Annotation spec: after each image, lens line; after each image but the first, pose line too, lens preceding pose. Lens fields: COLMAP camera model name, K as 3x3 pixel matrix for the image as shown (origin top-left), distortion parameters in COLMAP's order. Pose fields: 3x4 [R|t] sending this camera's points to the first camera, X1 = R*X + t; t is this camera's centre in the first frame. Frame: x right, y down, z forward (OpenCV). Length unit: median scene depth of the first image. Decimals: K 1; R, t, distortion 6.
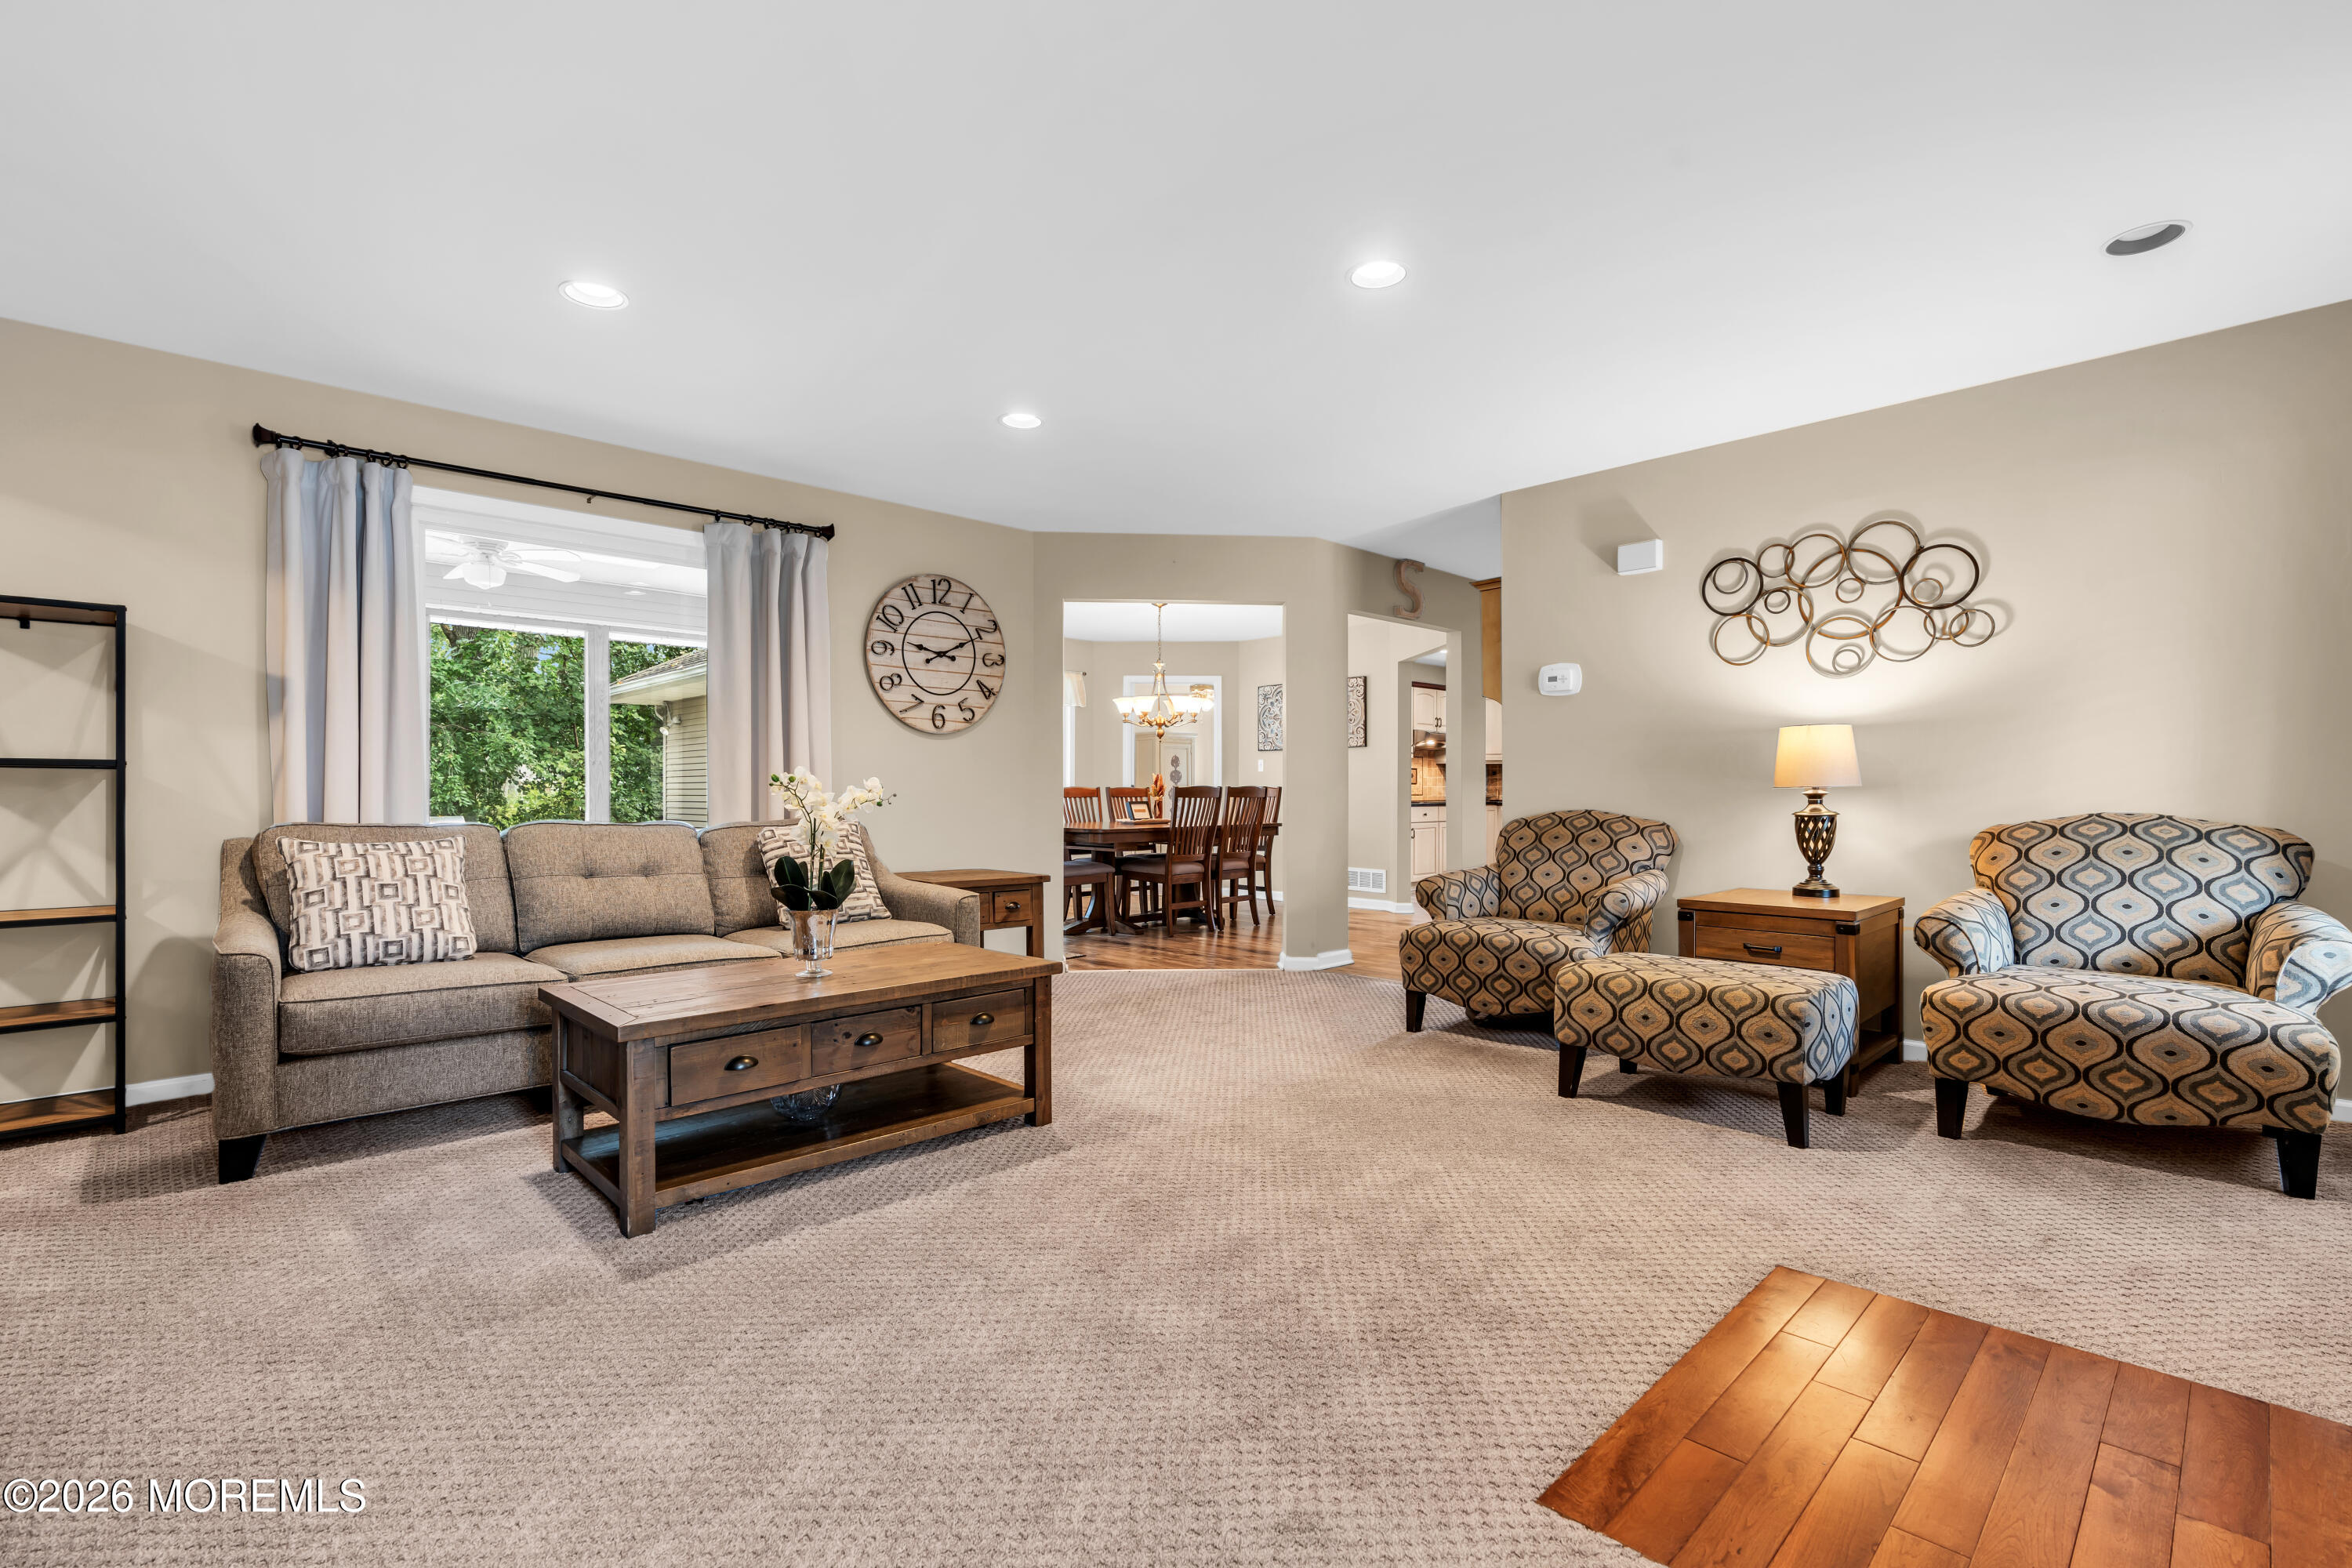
lens RADIAL K [[1056.9, 0, 1159.5], [0, 1056.9, 791.7], [0, 0, 1]] dist [-0.011677, 0.003307]
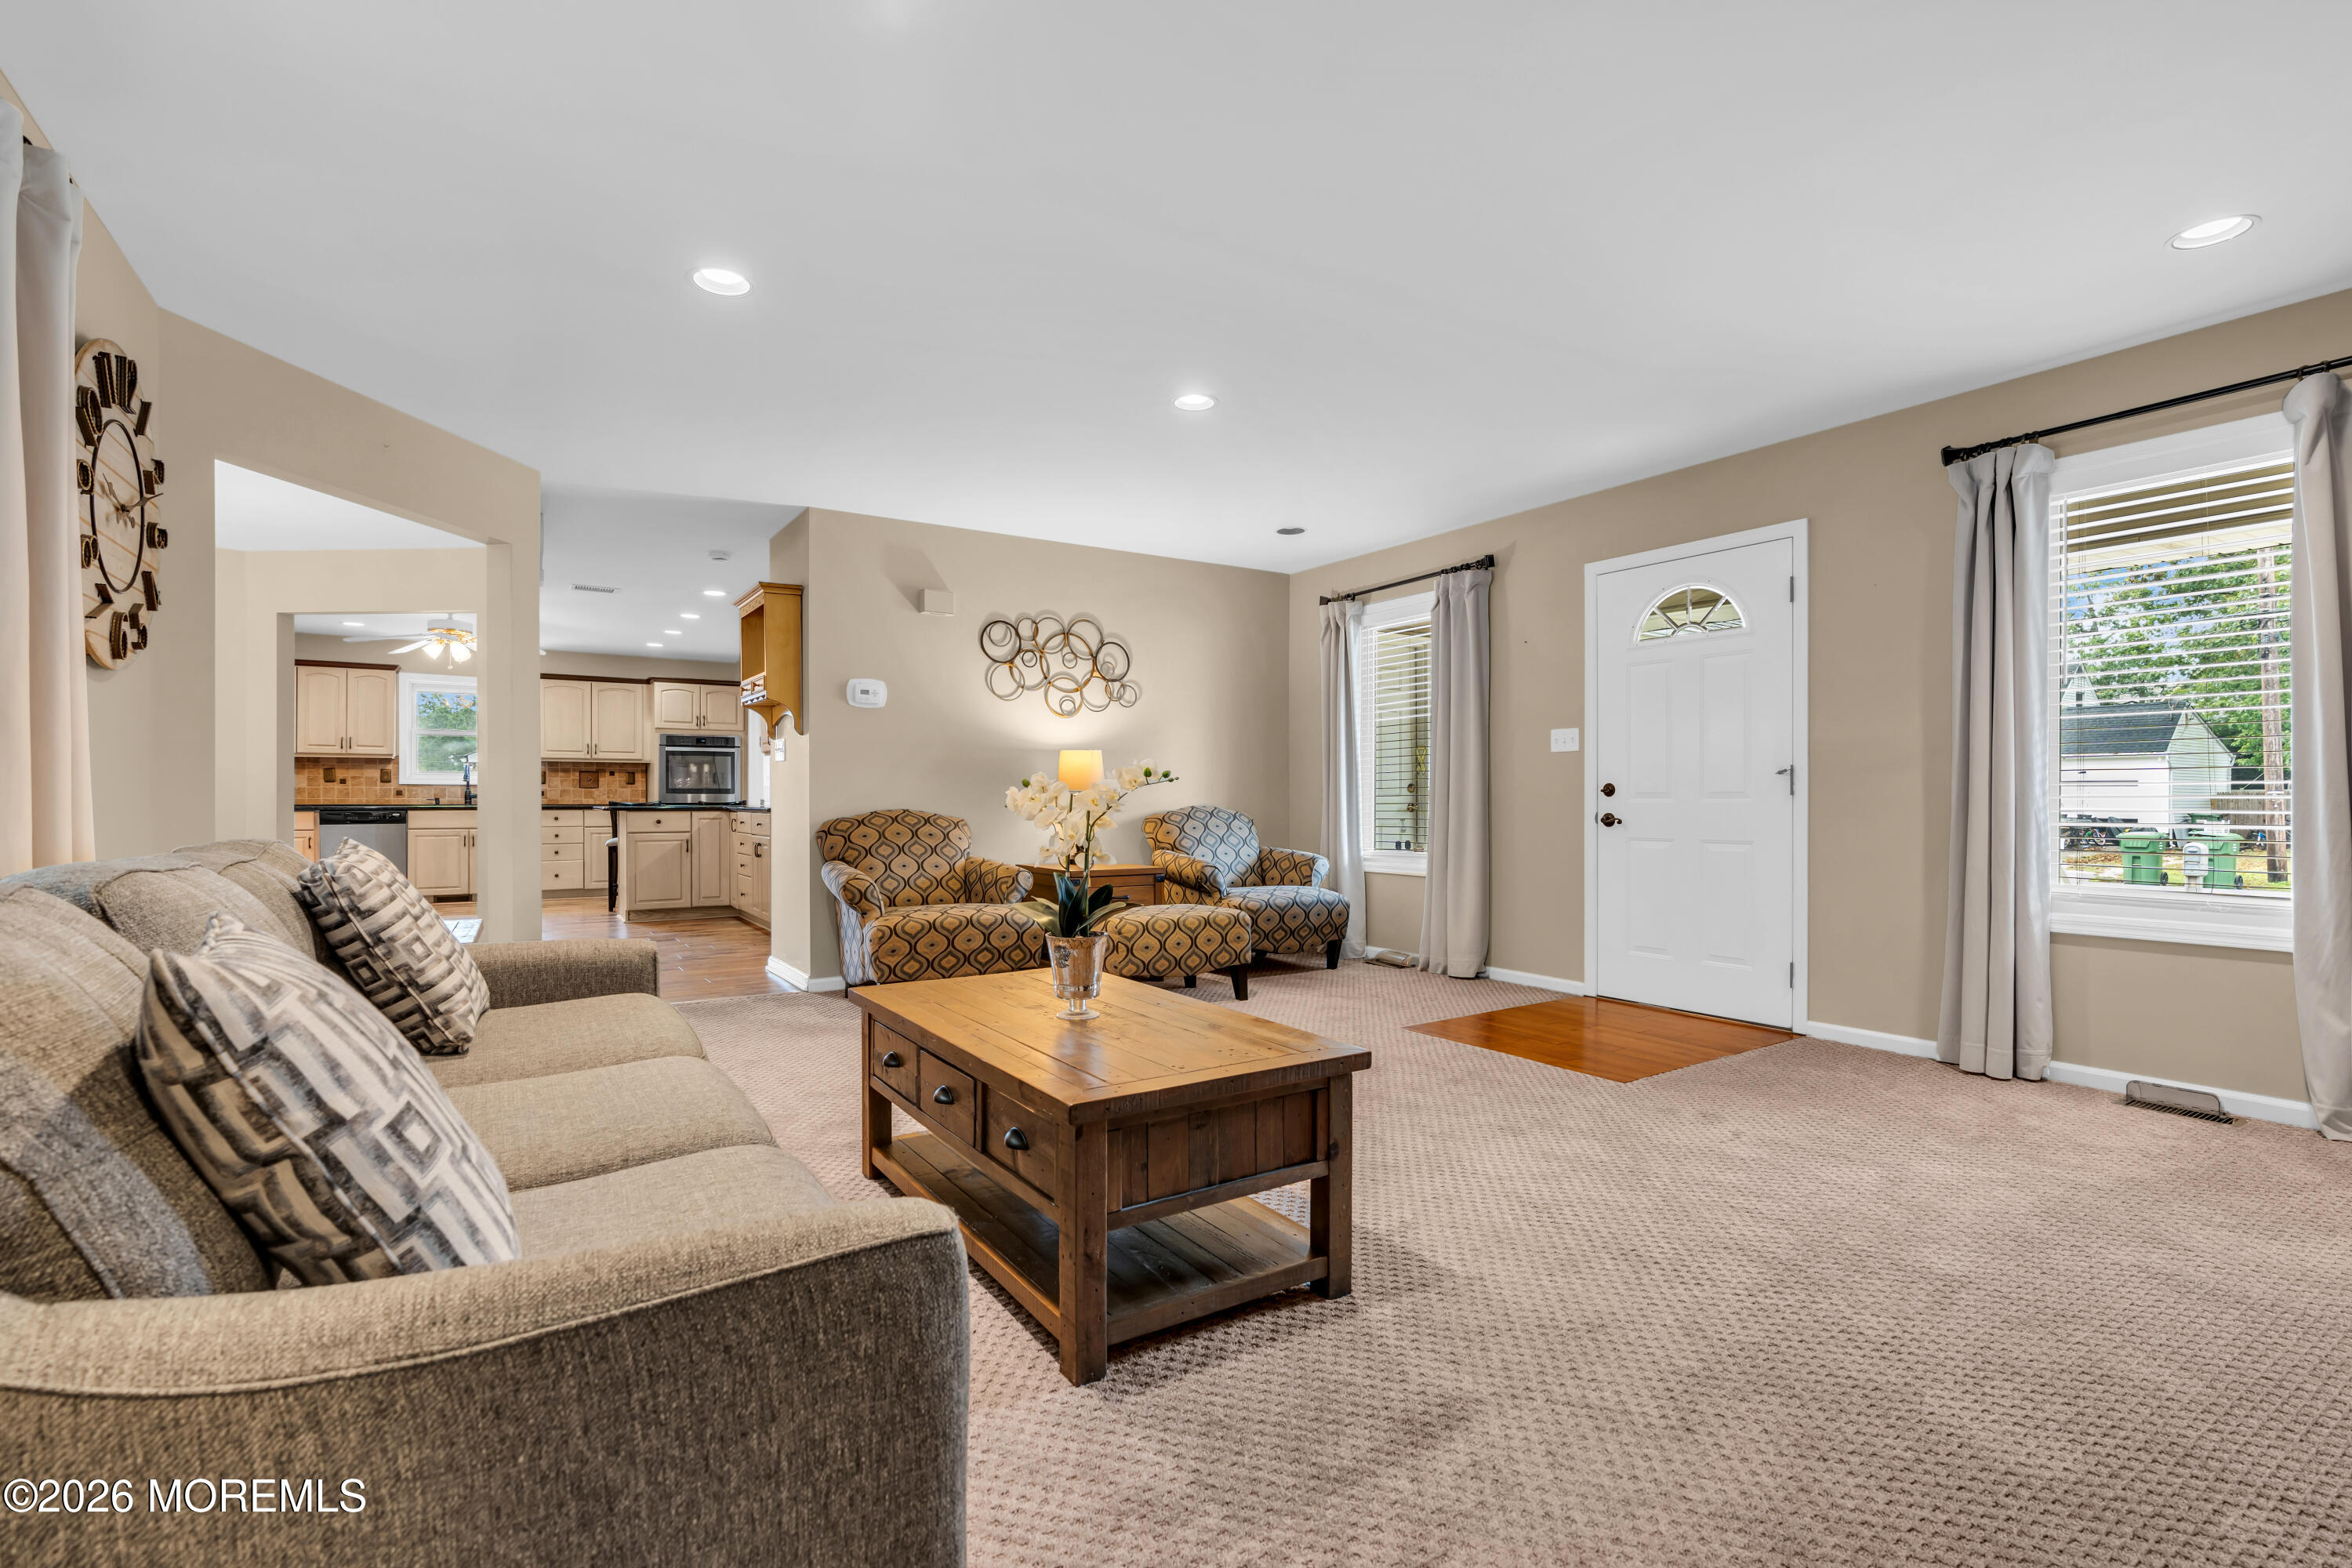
lens RADIAL K [[1056.9, 0, 1177.2], [0, 1056.9, 792.9], [0, 0, 1]] dist [-0.011677, 0.003307]
pose [[0.174782, 0.003243, 0.984602, -0.619148], [-0.000662, 0.999995, -0.003176, 0.002815], [-0.984607, -0.000097, 0.174783, 0.446269]]
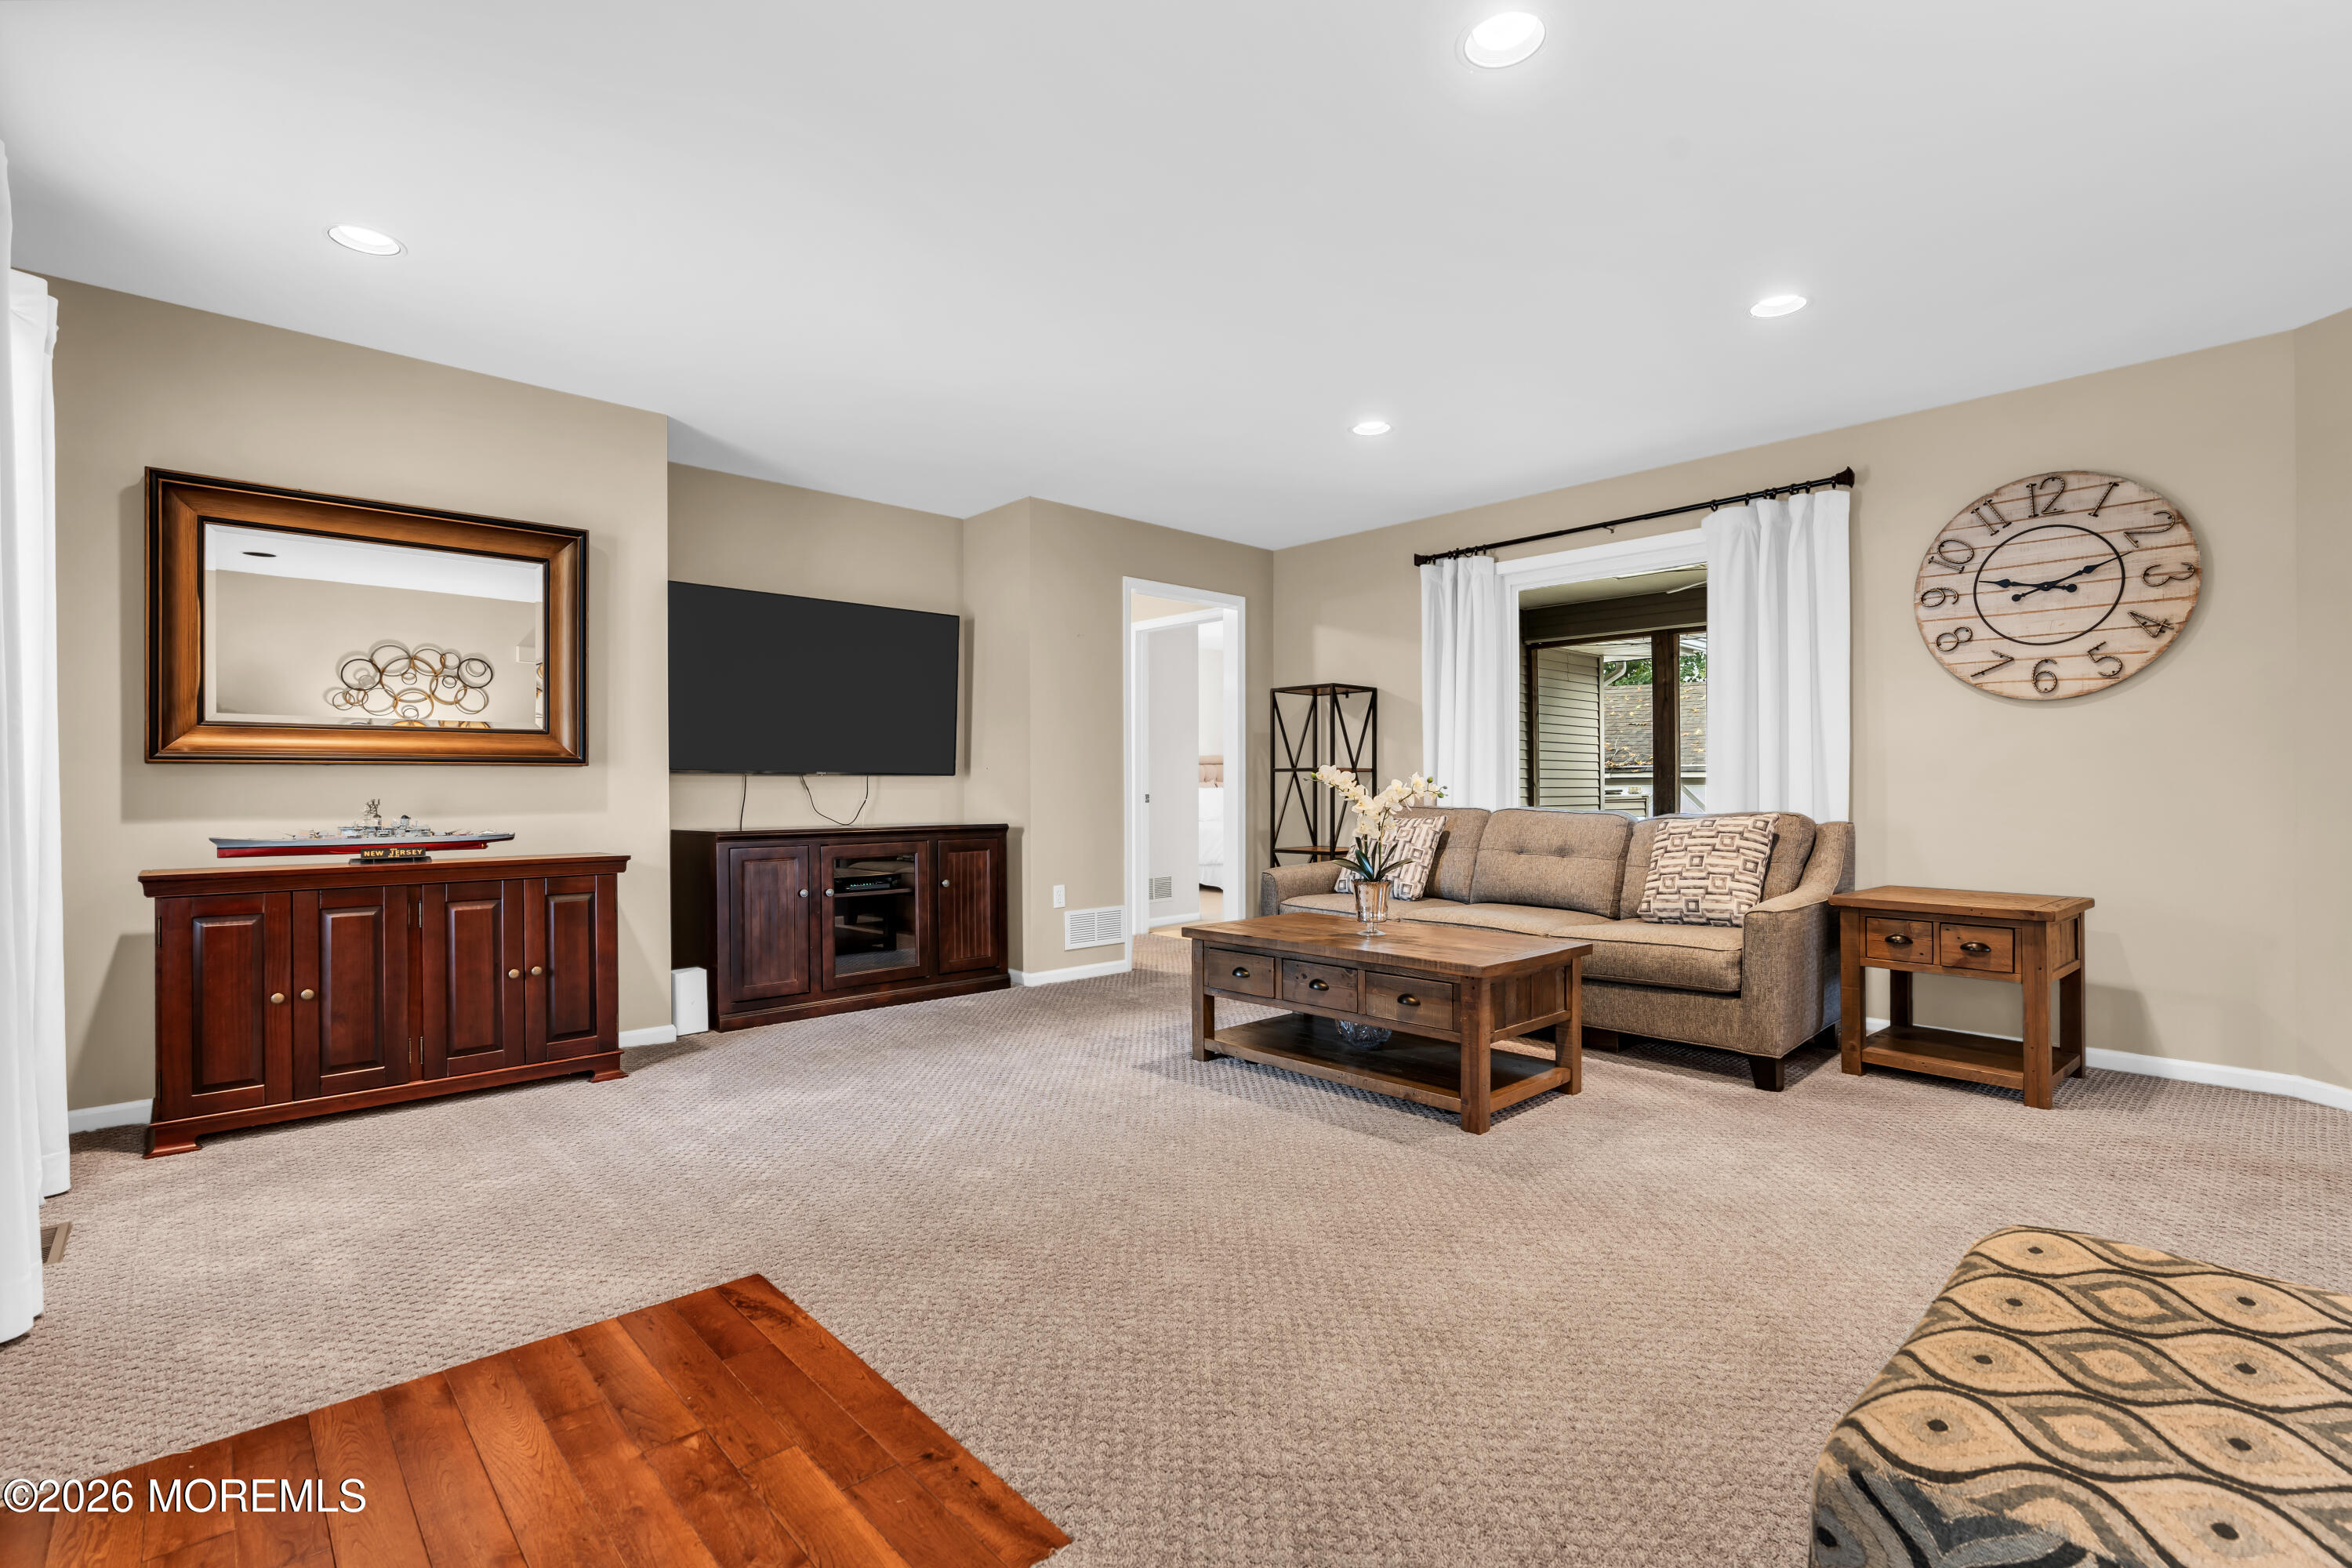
lens RADIAL K [[1056.9, 0, 1197.5], [0, 1056.9, 796.0], [0, 0, 1]] dist [-0.011677, 0.003307]
pose [[0.006252, 0.011677, -0.999912, 0.504689], [0.005054, 0.999919, 0.011709, -0.001874], [0.999968, -0.005126, 0.006193, 0.443666]]
